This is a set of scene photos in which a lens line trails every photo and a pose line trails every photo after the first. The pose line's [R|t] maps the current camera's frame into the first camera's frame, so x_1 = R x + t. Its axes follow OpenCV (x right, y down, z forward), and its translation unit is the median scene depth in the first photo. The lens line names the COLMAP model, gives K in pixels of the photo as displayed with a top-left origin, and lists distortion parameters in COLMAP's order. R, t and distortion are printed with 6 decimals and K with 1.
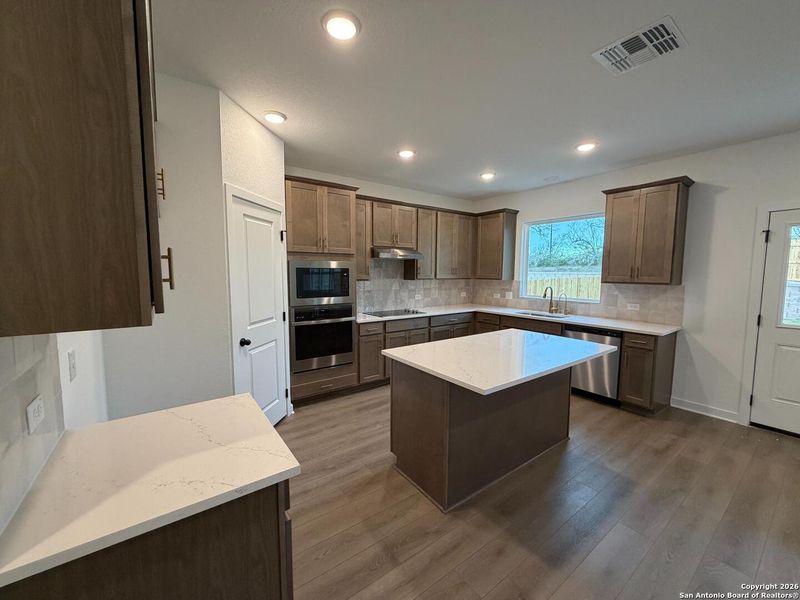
lens RADIAL K [[321.0, 0, 397.7], [0, 321.0, 299.4], [0, 0, 1]] dist [0.001768, 0.000165]
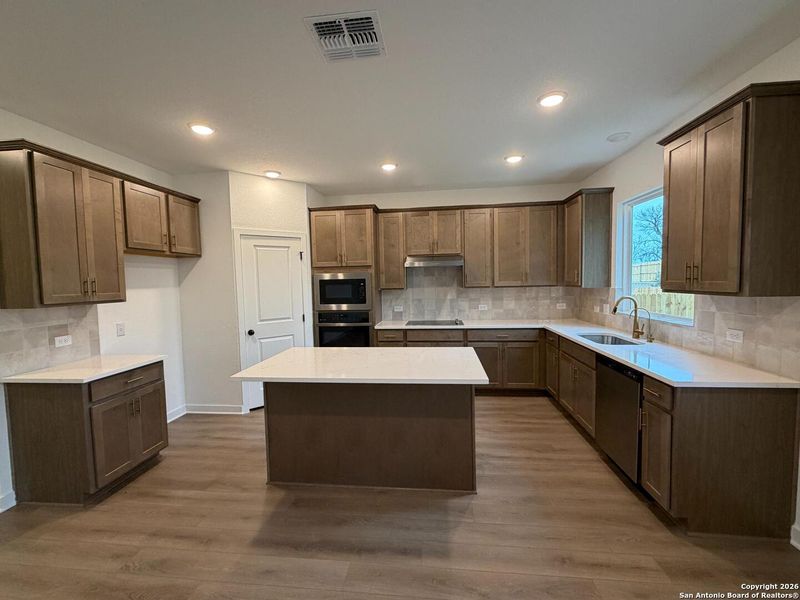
lens RADIAL K [[349.5, 0, 398.6], [0, 349.5, 300.7], [0, 0, 1]] dist [-0.001158, -0.000019]
pose [[0.736913, 0.018381, -0.675737, 0.753656], [-0.033181, 0.999409, -0.009000, -0.013415], [0.675173, 0.029054, 0.737087, 0.189555]]
